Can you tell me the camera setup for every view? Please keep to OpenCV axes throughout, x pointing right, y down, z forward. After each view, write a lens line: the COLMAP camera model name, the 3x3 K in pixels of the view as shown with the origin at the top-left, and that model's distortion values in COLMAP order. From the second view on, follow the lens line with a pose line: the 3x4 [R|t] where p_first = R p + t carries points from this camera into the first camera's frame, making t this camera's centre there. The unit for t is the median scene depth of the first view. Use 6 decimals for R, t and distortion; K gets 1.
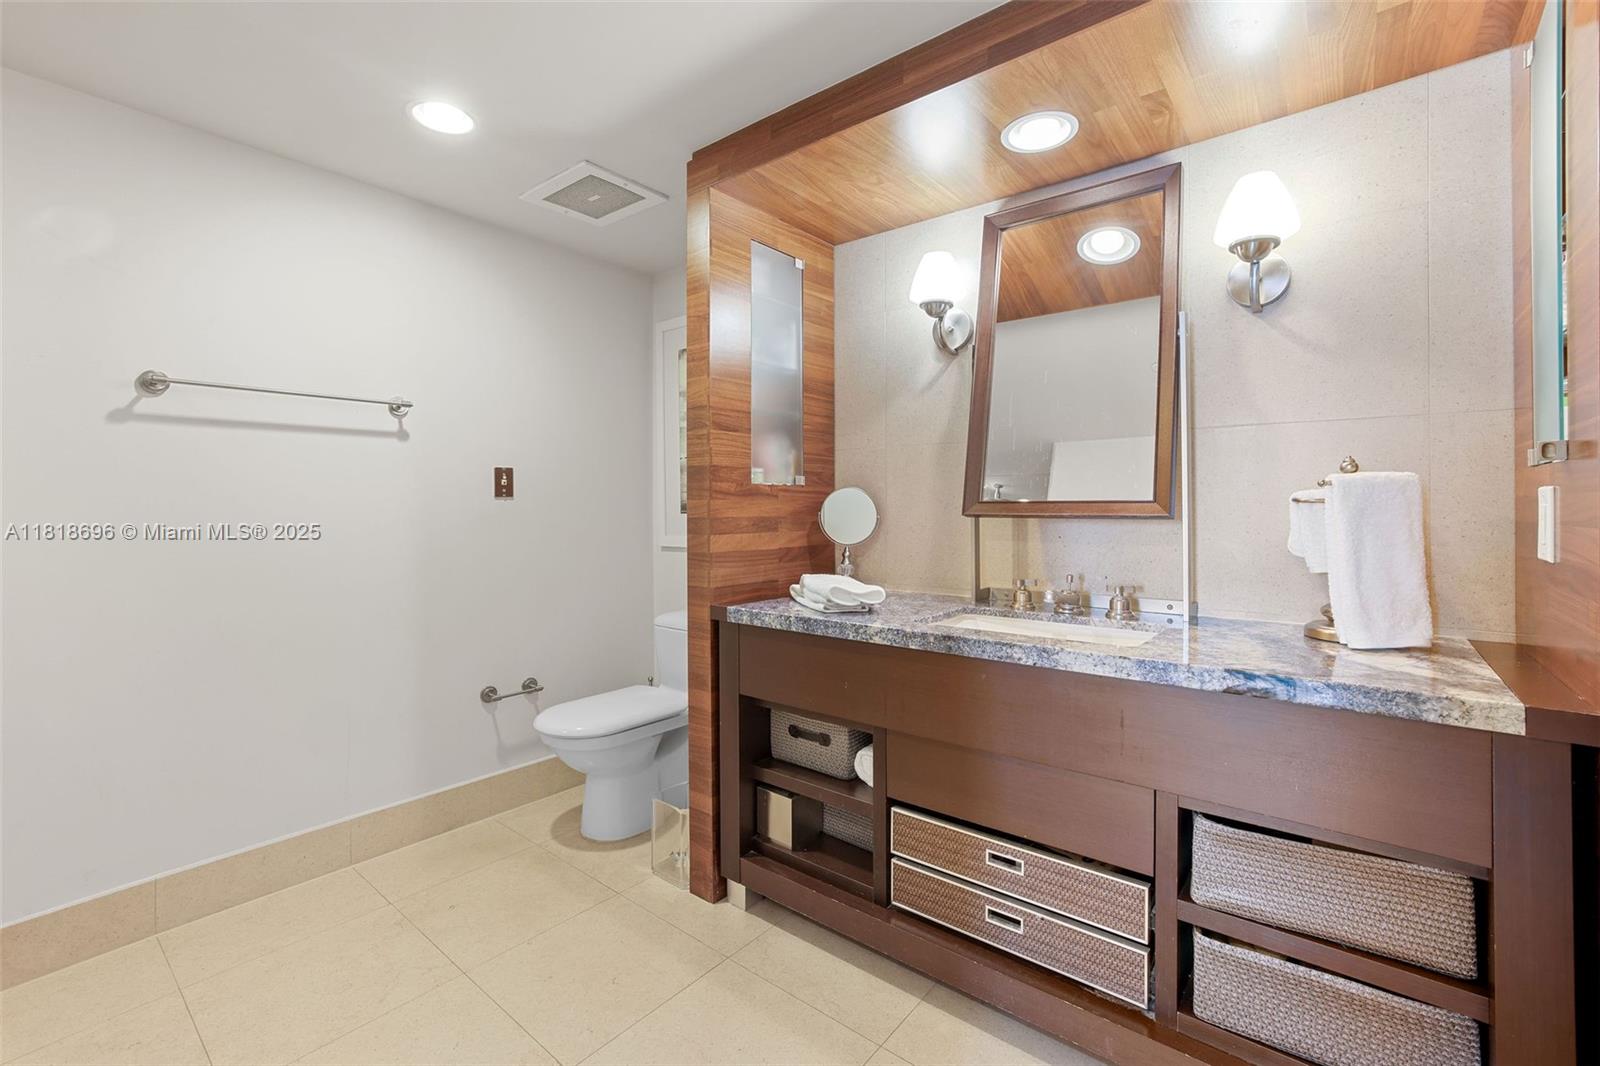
lens RADIAL K [[696.3, 0, 827.0], [0, 696.3, 513.4], [0, 0, 1]] dist [-0.034911, 0.014972]
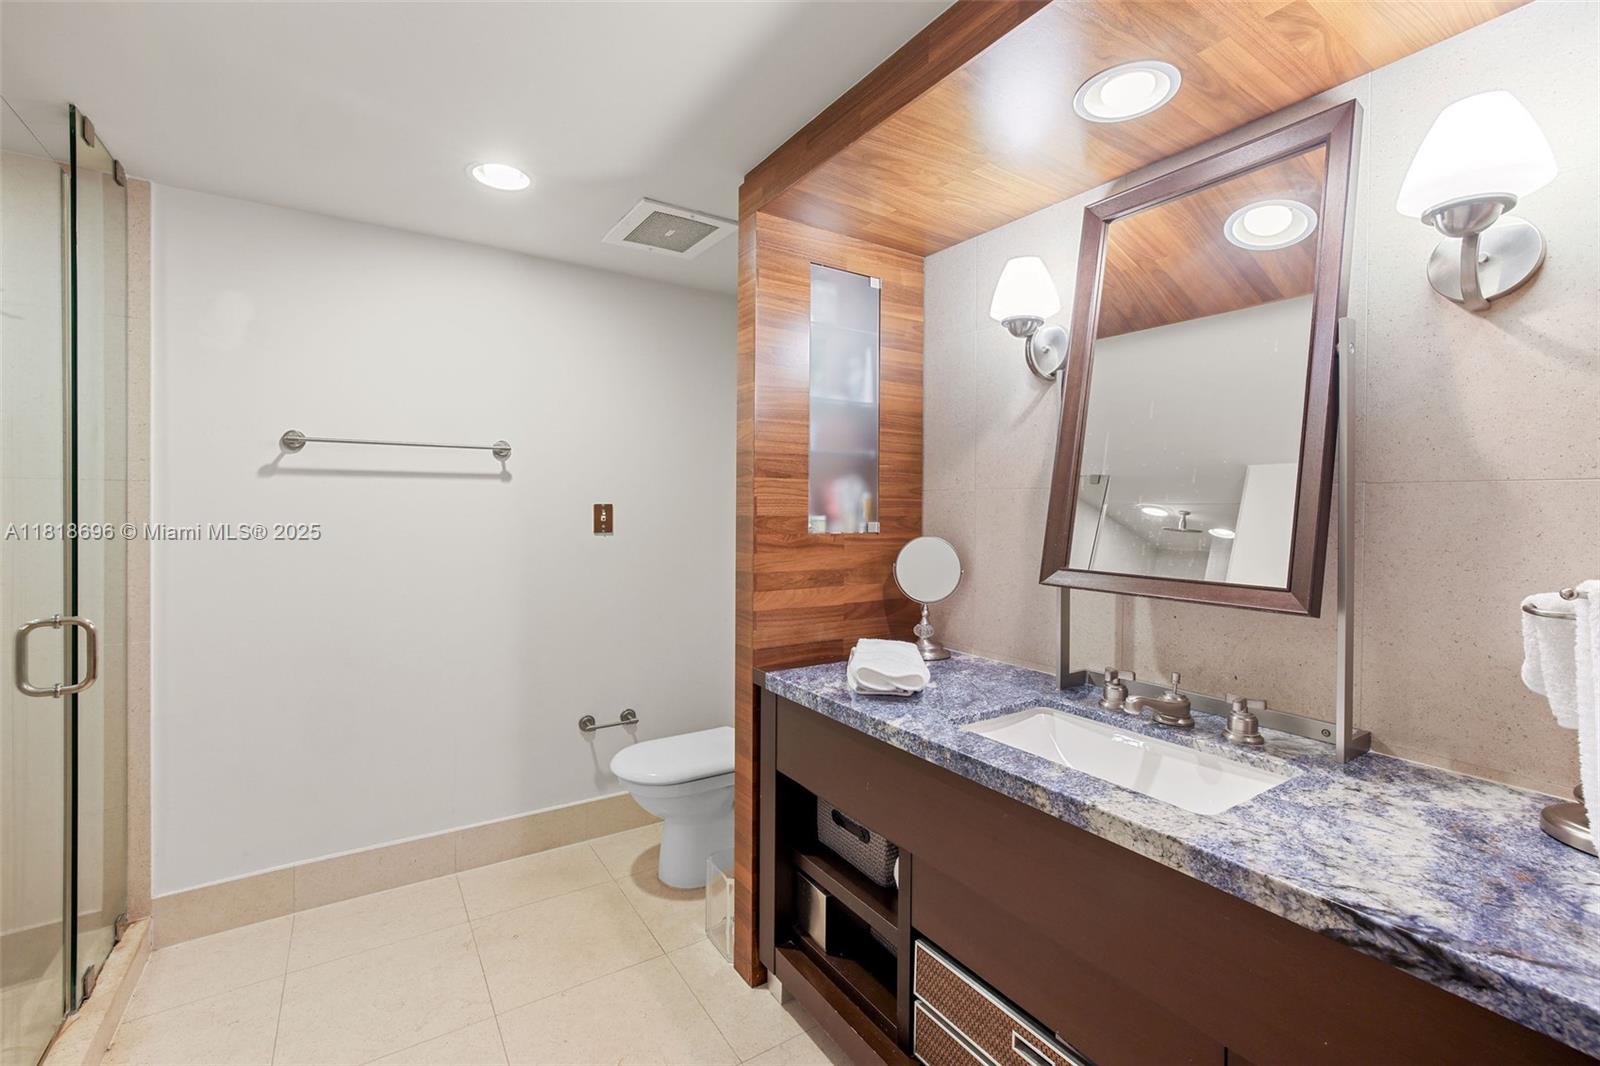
lens RADIAL K [[696.3, 0, 814.9], [0, 696.3, 519.9], [0, 0, 1]] dist [-0.034911, 0.014972]
pose [[0.949798, 0.018981, -0.312288, 0.199078], [-0.016588, 0.999809, 0.010319, -0.076726], [0.312424, -0.004621, 0.949931, 0.155587]]
